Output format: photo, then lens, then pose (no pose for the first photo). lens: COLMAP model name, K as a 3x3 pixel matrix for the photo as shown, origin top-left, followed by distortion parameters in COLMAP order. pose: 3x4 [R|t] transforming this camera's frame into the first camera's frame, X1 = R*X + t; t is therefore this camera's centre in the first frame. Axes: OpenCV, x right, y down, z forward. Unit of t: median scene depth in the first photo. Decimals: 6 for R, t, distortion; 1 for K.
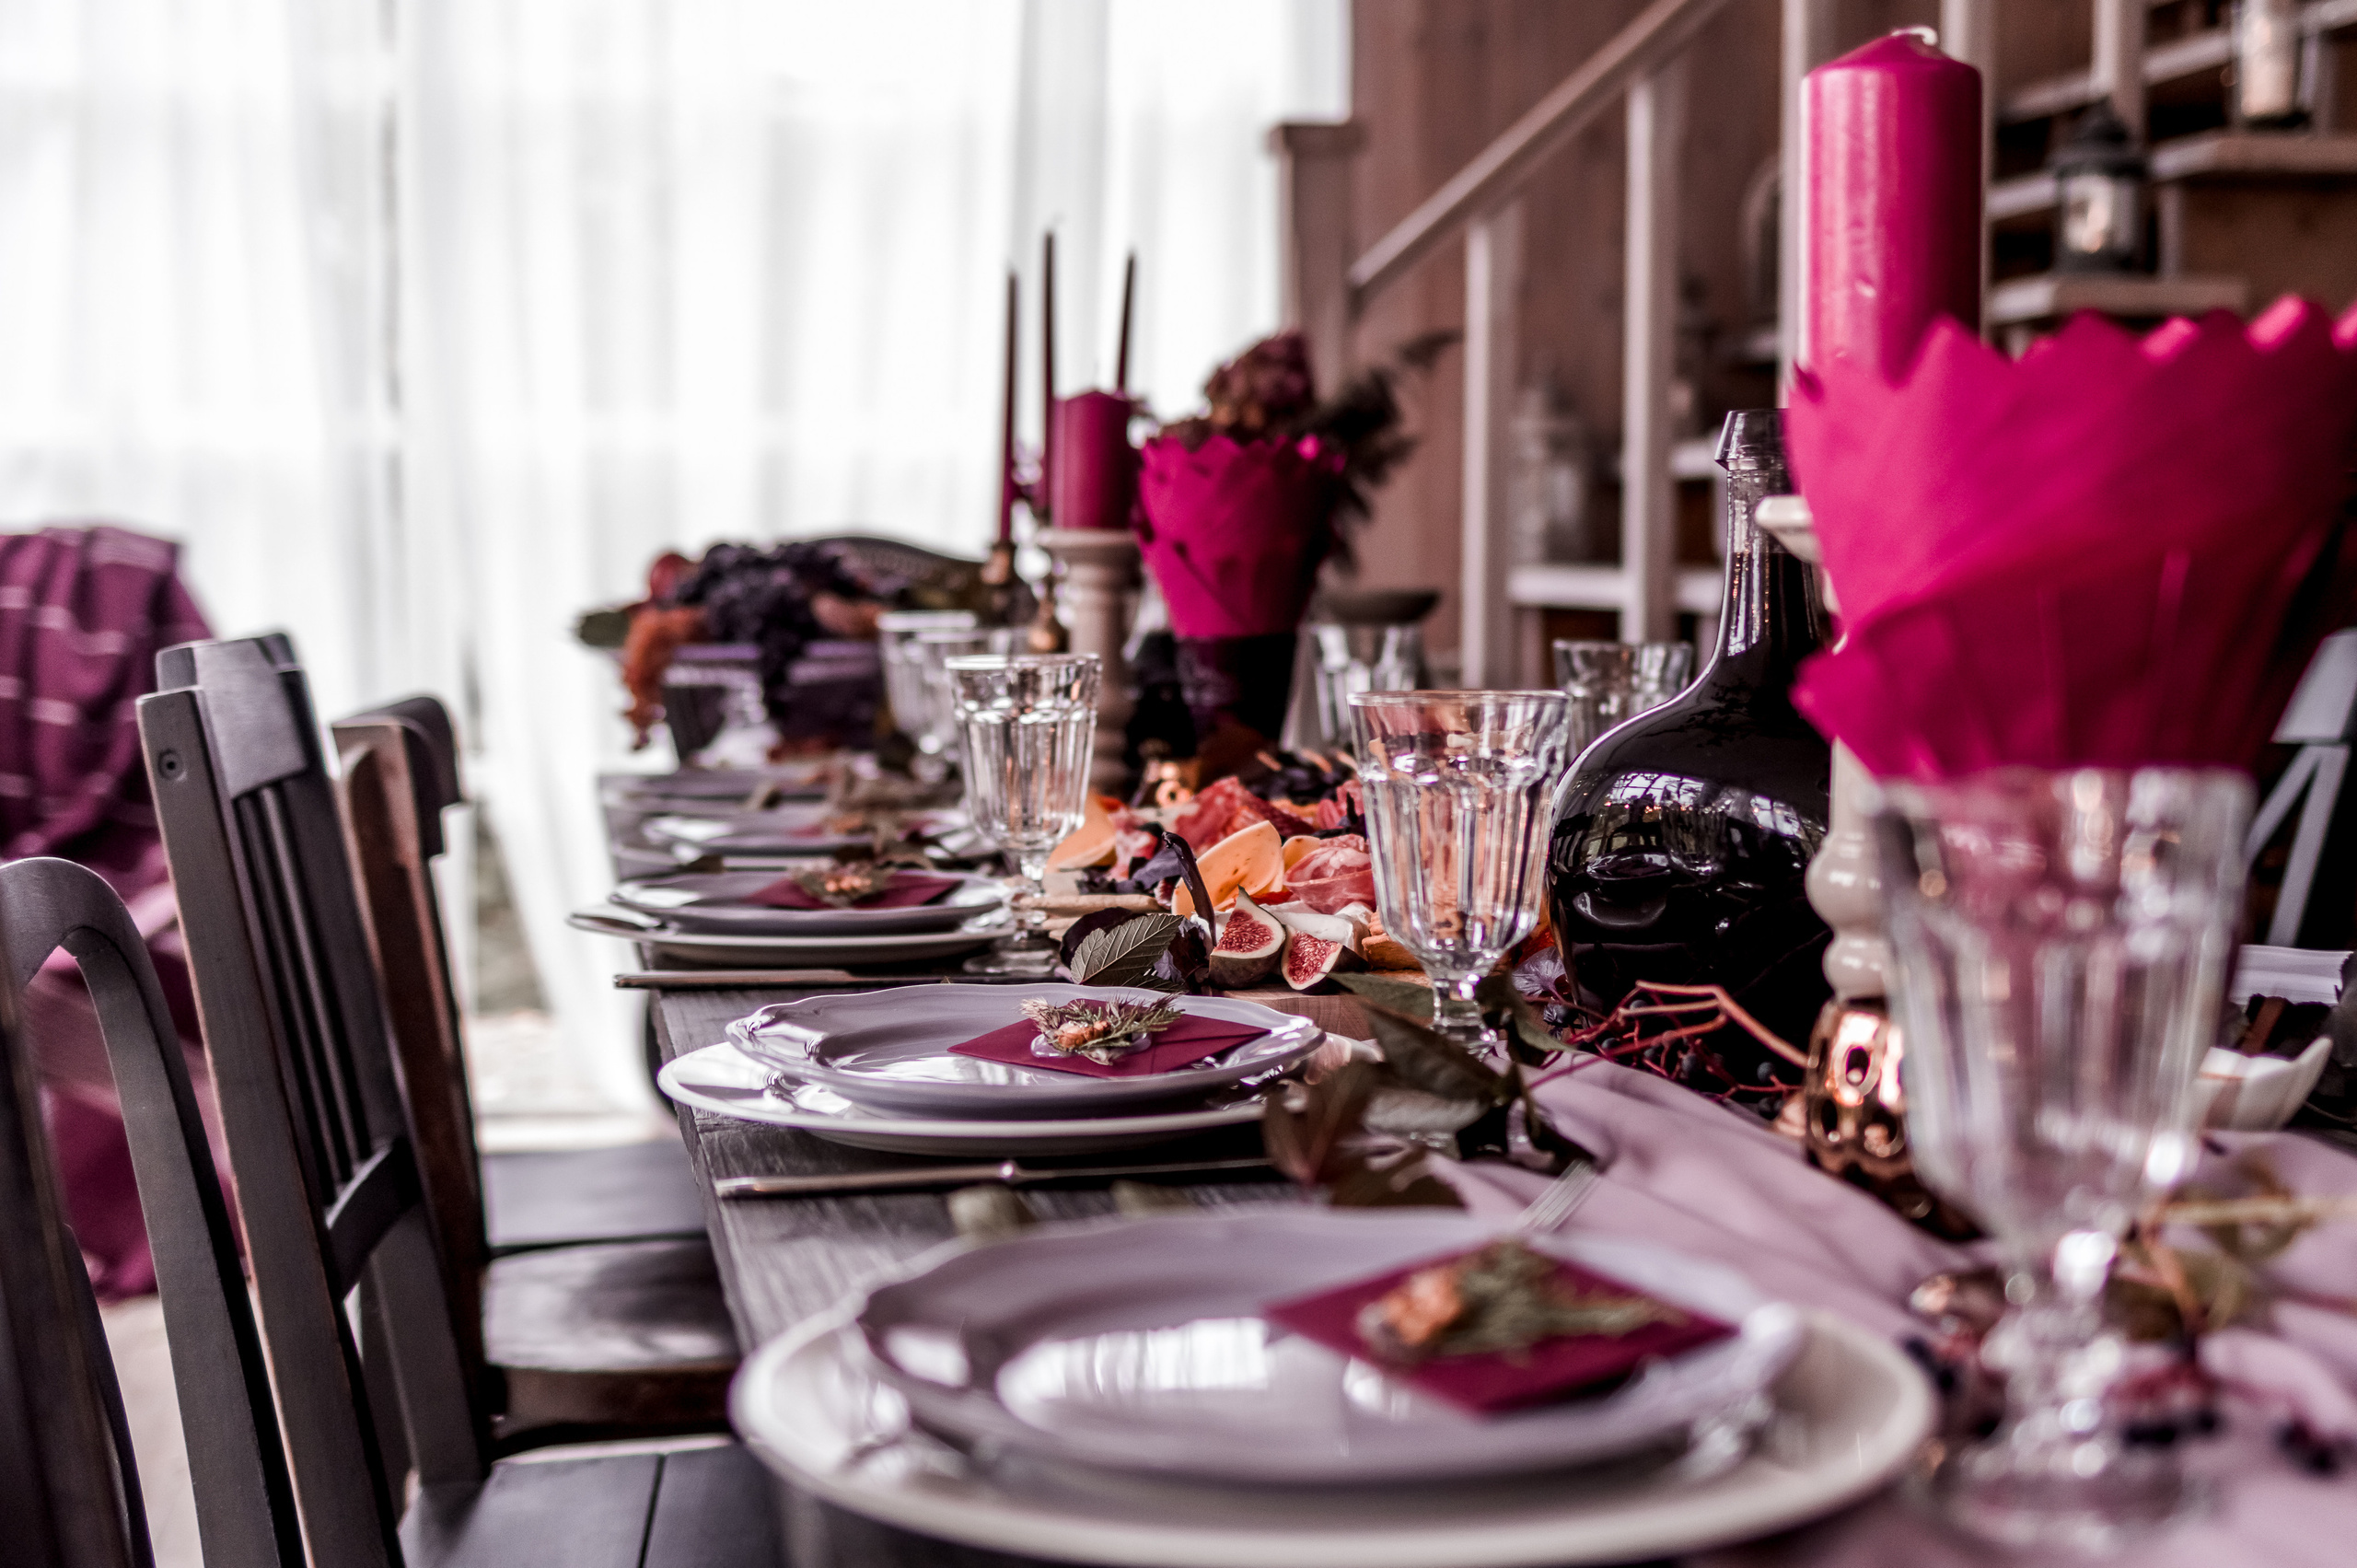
lens RADIAL K [[3160.6, 0, 1178.5], [0, 3160.6, 784.0], [0, 0, 1]] dist [0.001651, -0.032067]
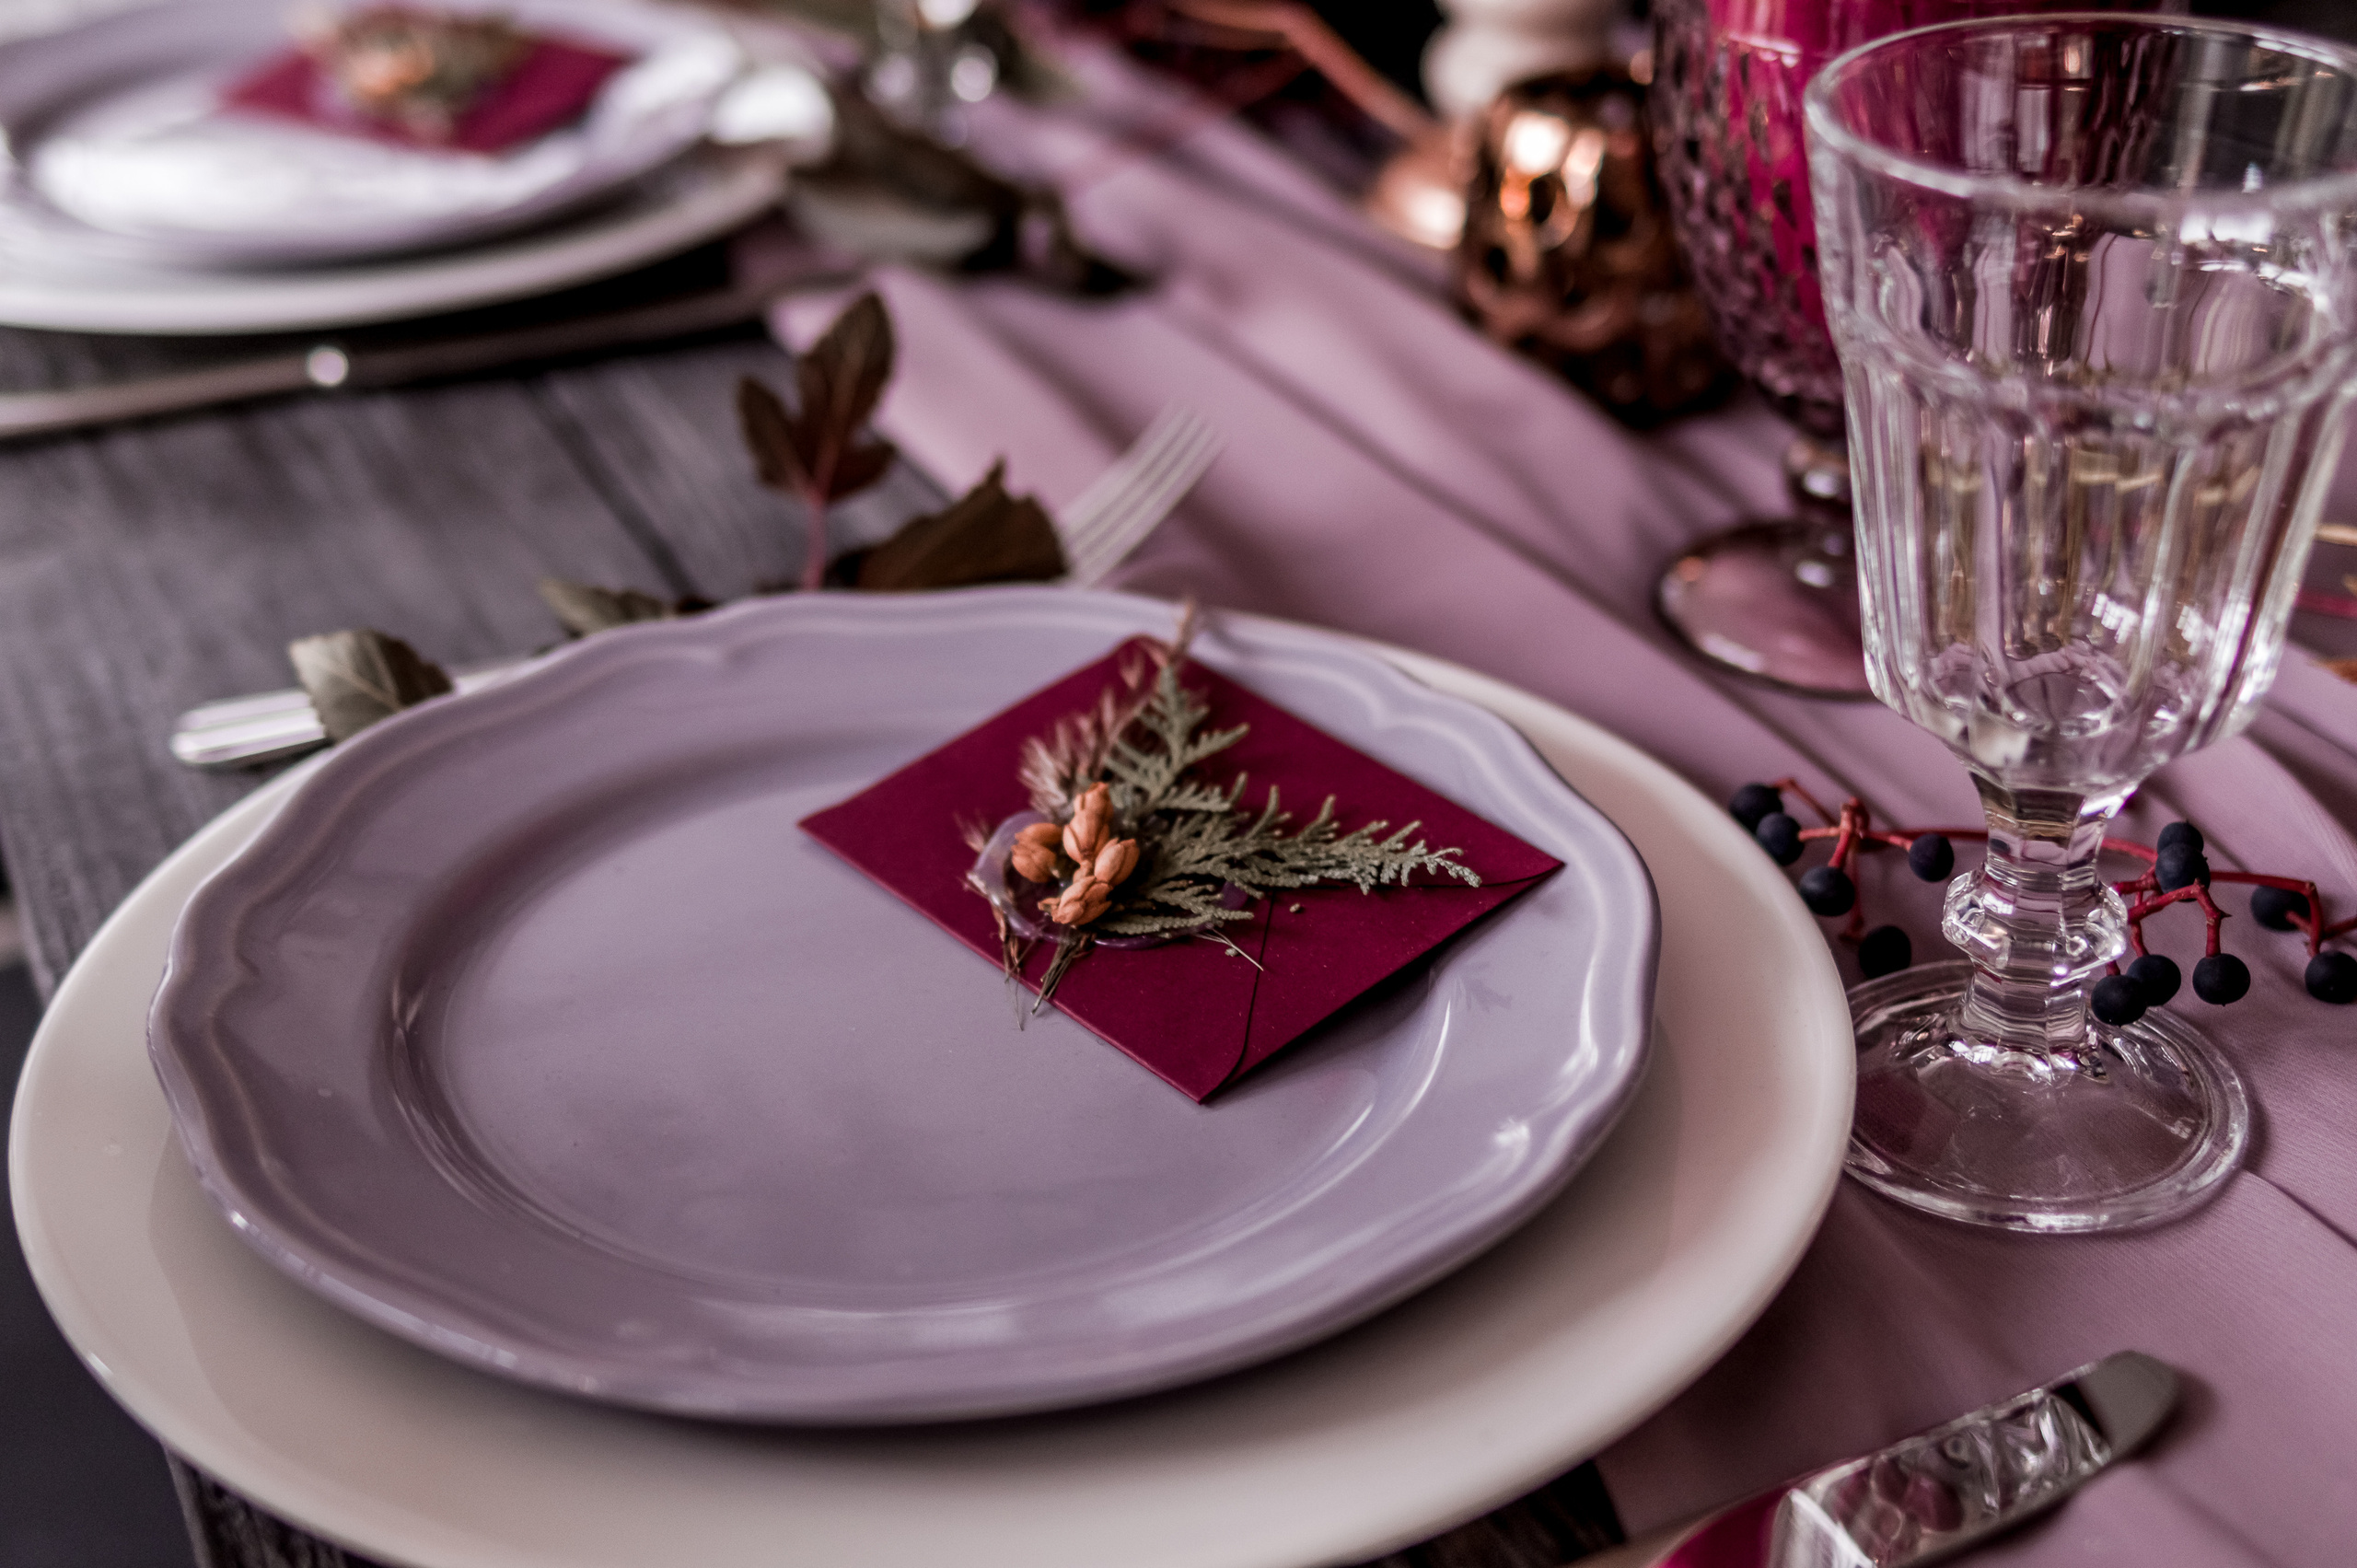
lens RADIAL K [[3160.6, 0, 1178.5], [0, 3160.6, 784.0], [0, 0, 1]] dist [0.001651, -0.032067]
pose [[0.973510, -0.114988, 0.197624, -0.017328], [0.018892, 0.901834, 0.431669, -0.079596], [-0.227861, -0.416500, 0.880117, 0.256945]]
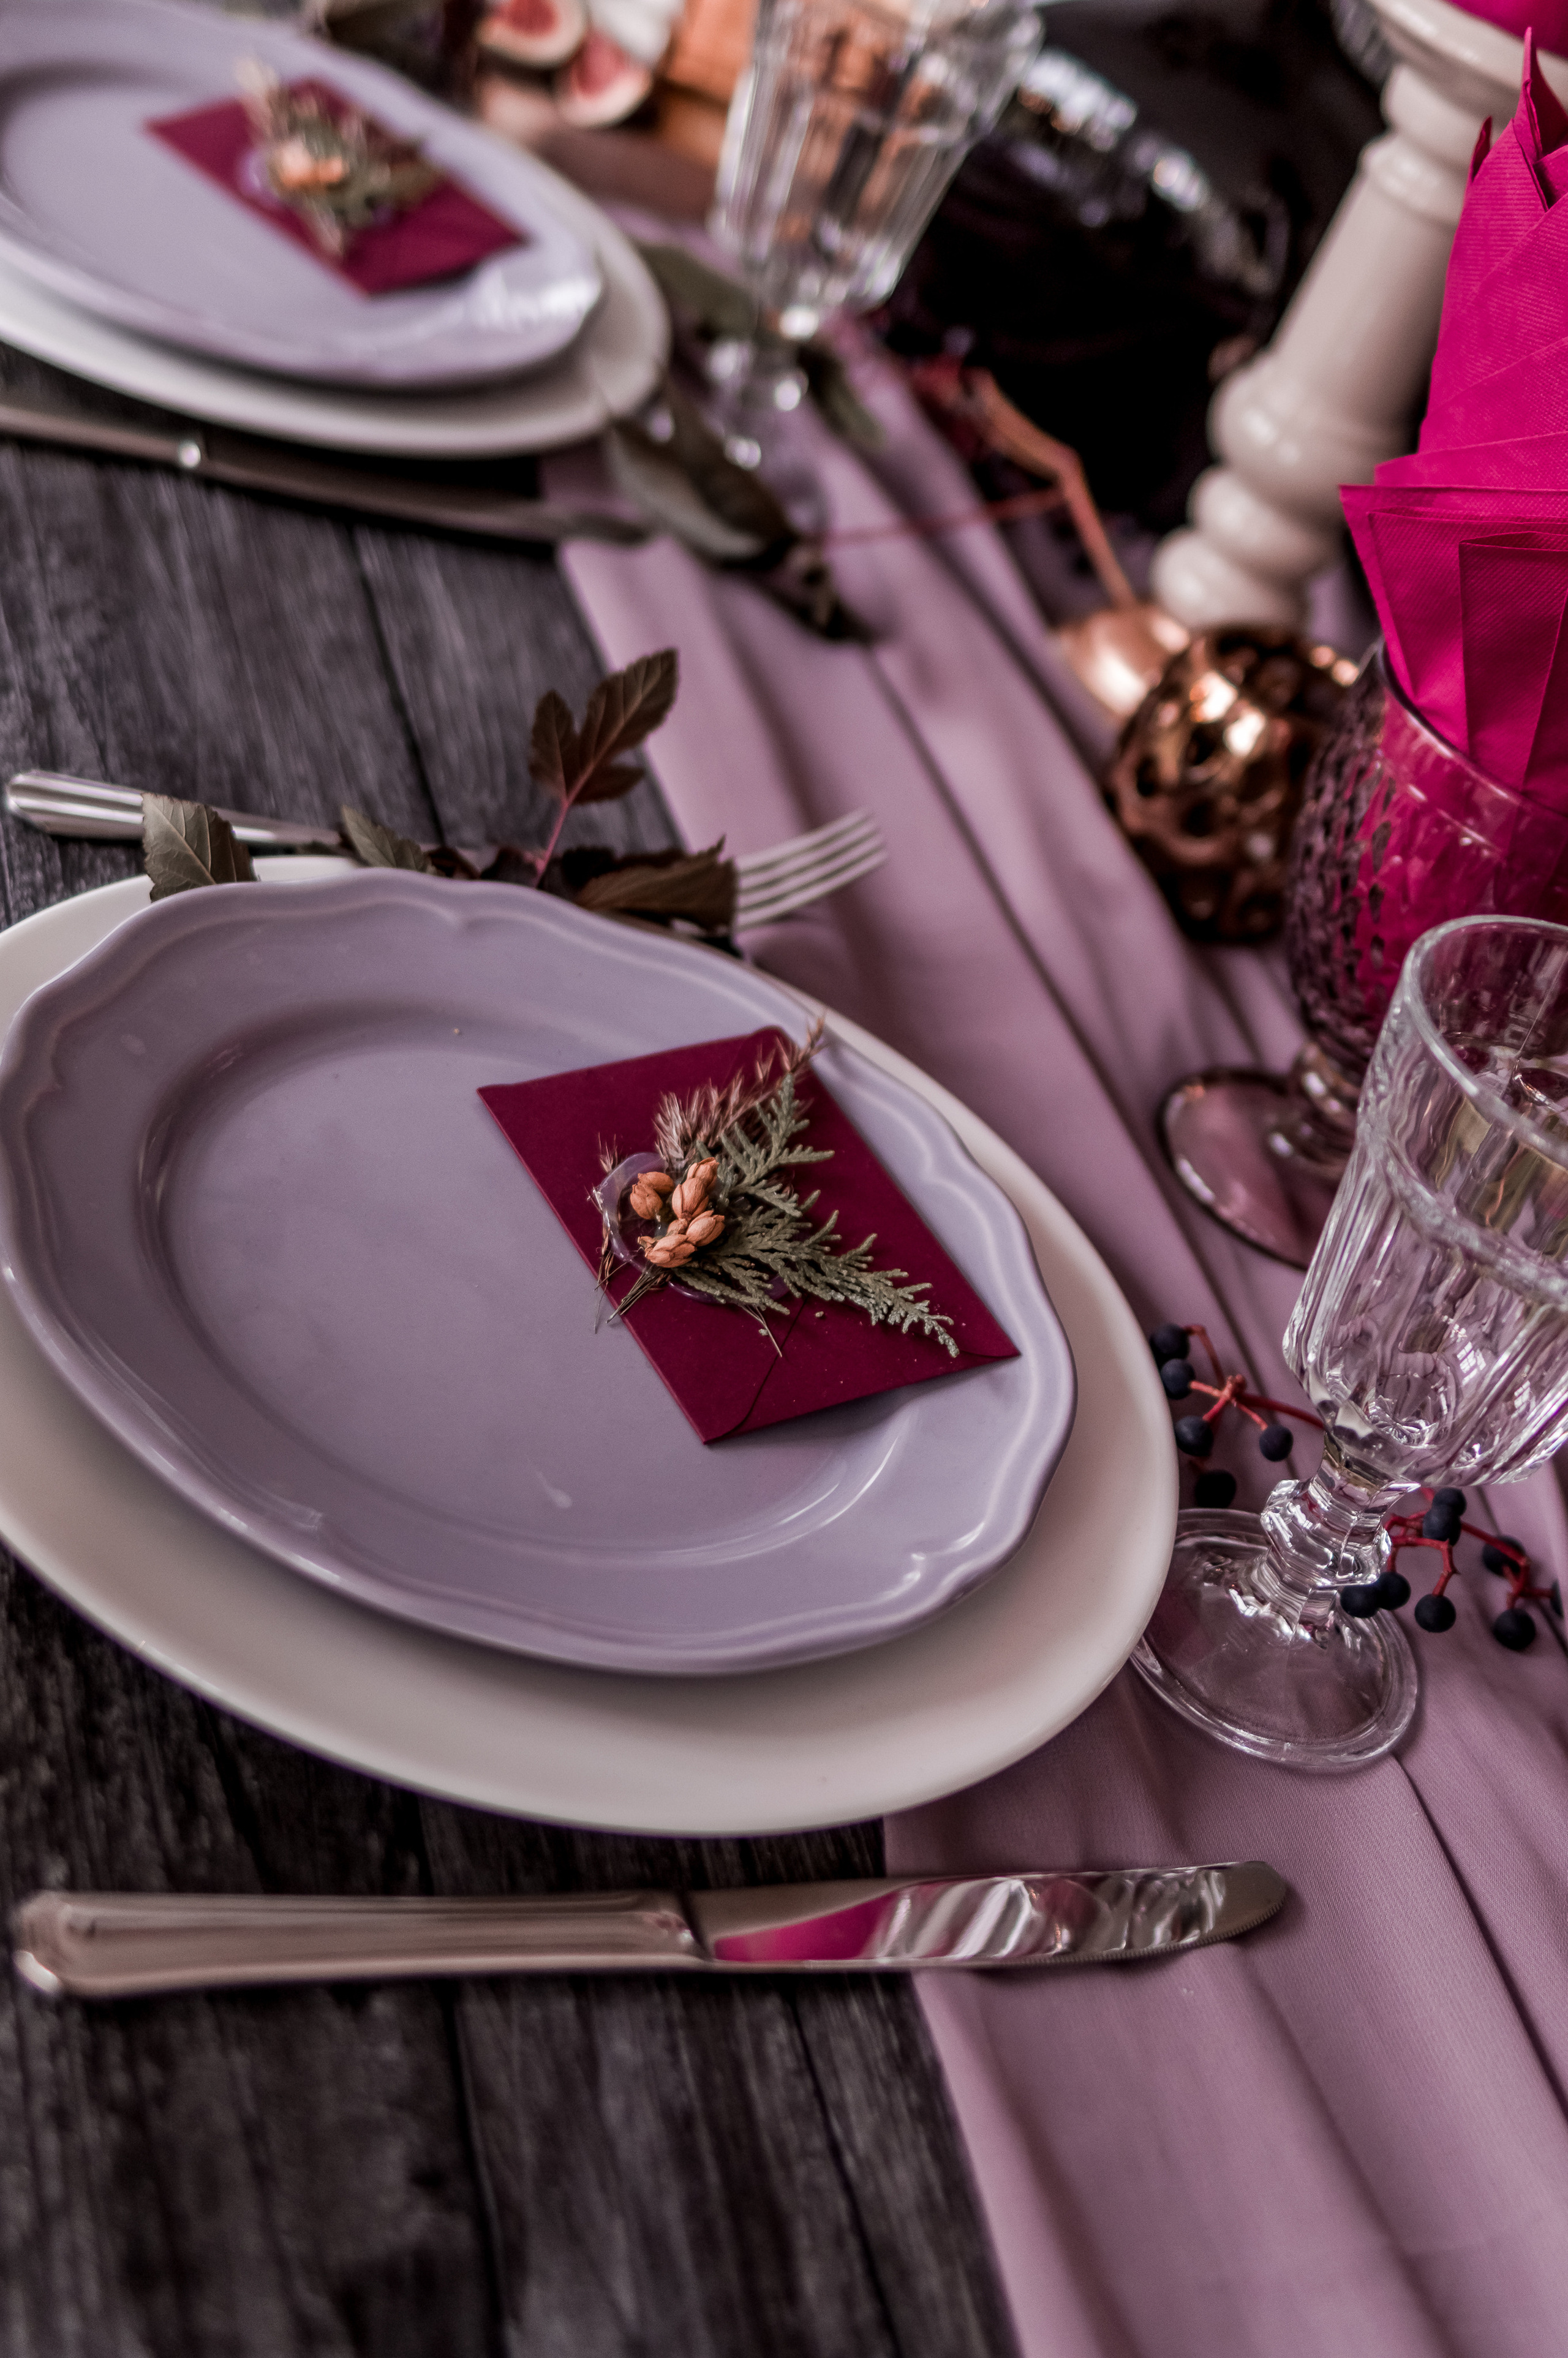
lens RADIAL K [[3161.6, 0, 784.0], [0, 3161.6, 1179.0], [0, 0, 1]] dist [0.001651, -0.032067]
pose [[0.935182, 0.222663, 0.275418, -0.079955], [-0.341543, 0.772764, 0.534962, -0.187308], [-0.093717, -0.594354, 0.798724, 0.194019]]
